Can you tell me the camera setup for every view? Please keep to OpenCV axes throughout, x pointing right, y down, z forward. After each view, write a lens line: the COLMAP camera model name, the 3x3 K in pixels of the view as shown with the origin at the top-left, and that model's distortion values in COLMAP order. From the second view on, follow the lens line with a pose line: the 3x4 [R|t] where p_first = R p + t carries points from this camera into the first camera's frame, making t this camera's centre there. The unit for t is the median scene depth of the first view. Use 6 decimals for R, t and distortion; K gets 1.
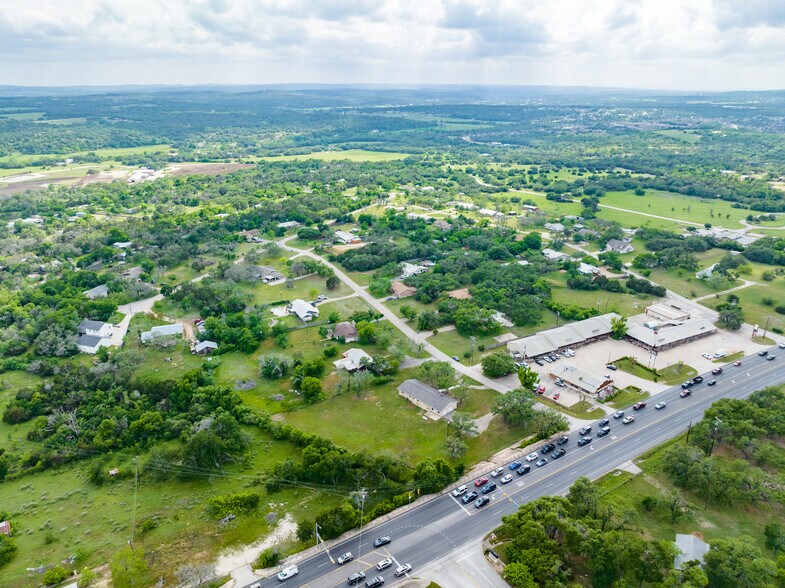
lens RADIAL K [[550.9, 0, 395.4], [0, 550.9, 297.1], [0, 0, 1]] dist [-0.028773, 0.013323]
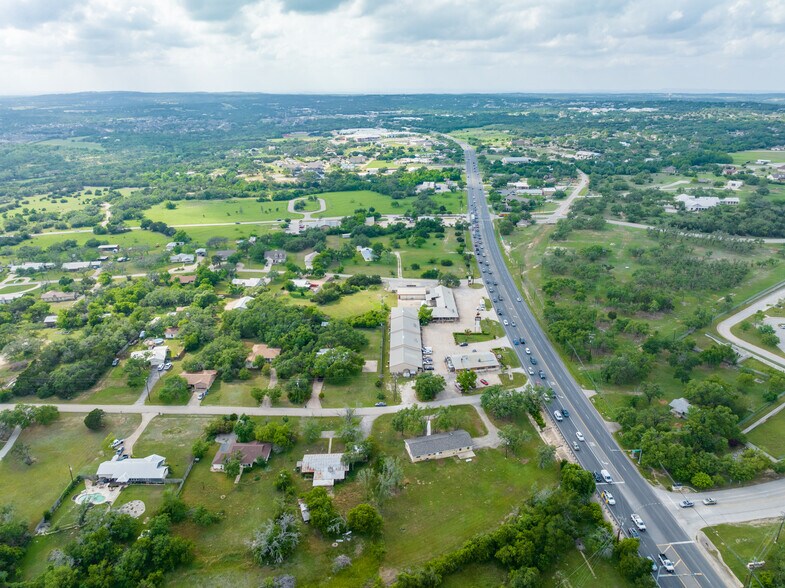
lens RADIAL K [[563.7, 0, 392.5], [0, 563.7, 294.0], [0, 0, 1]] dist [-0.026825, 0.004618]
pose [[0.465493, -0.315684, 0.826837, -0.553346], [0.329776, 0.928816, 0.168962, -0.195865], [-0.821318, 0.194020, 0.536463, 0.406459]]
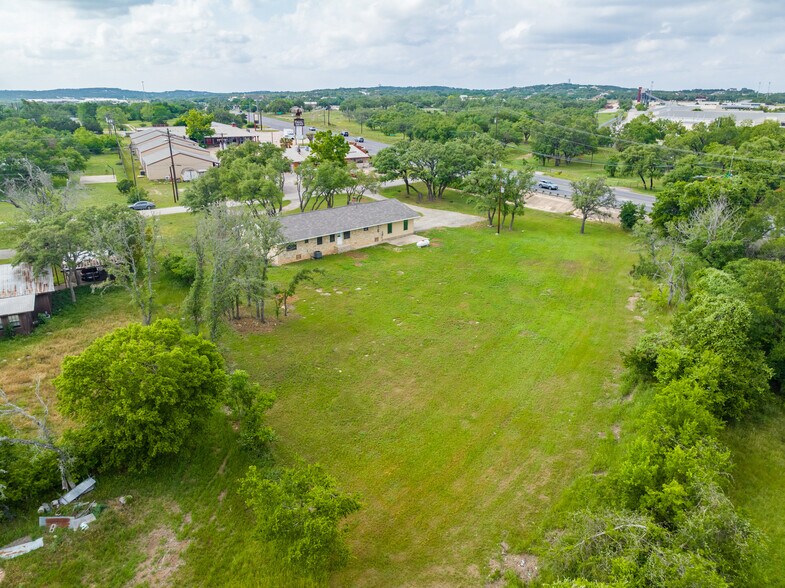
lens RADIAL K [[550.9, 0, 395.4], [0, 550.9, 297.1], [0, 0, 1]] dist [-0.028773, 0.013323]
pose [[0.000235, -0.343971, 0.938980, -0.225710], [0.354257, 0.878114, 0.321586, 0.098796], [-0.935148, 0.332565, 0.122061, 0.754510]]
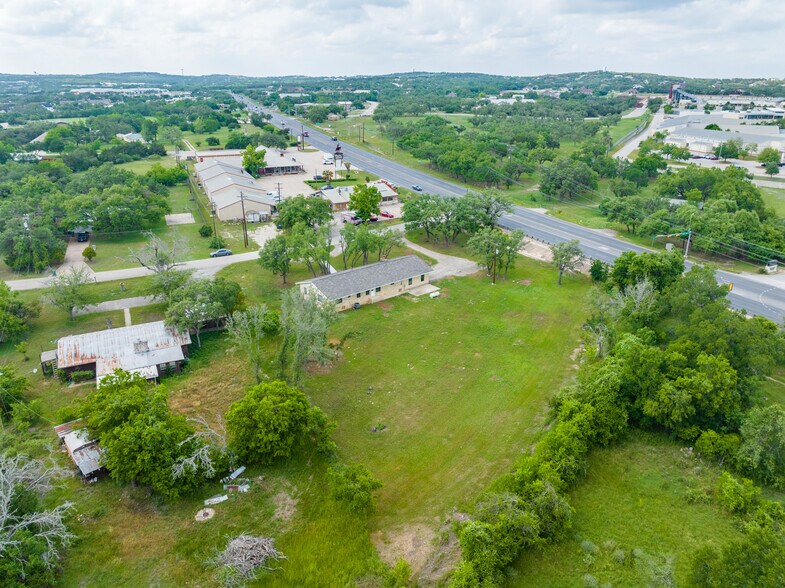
lens RADIAL K [[550.9, 0, 395.4], [0, 550.9, 297.1], [0, 0, 1]] dist [-0.028773, 0.013323]
pose [[0.057629, -0.372078, 0.926411, -0.302638], [0.354082, 0.875245, 0.329502, 0.039164], [-0.933437, 0.309036, 0.182186, 0.724062]]
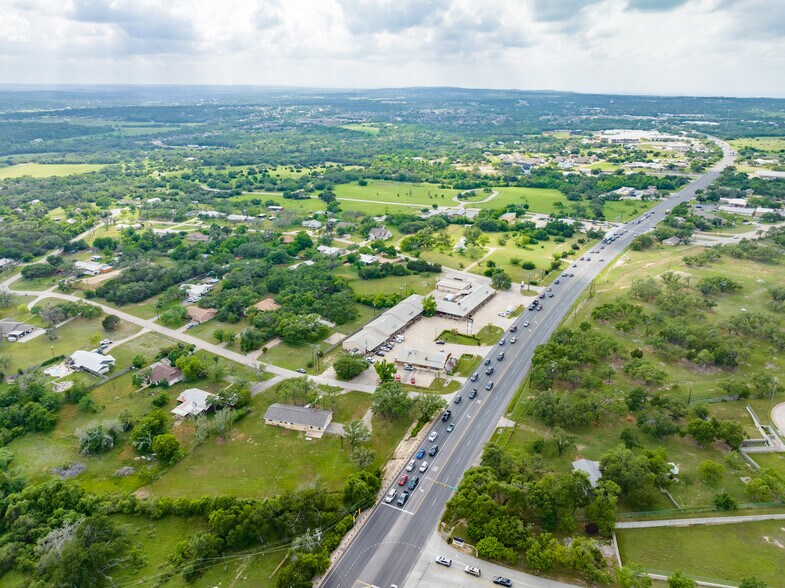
lens RADIAL K [[550.9, 0, 395.4], [0, 550.9, 297.1], [0, 0, 1]] dist [-0.028773, 0.013323]
pose [[0.849144, -0.189835, 0.492867, -0.184022], [0.188997, 0.980596, 0.052076, -0.031220], [-0.493189, 0.048930, 0.868545, 0.070494]]
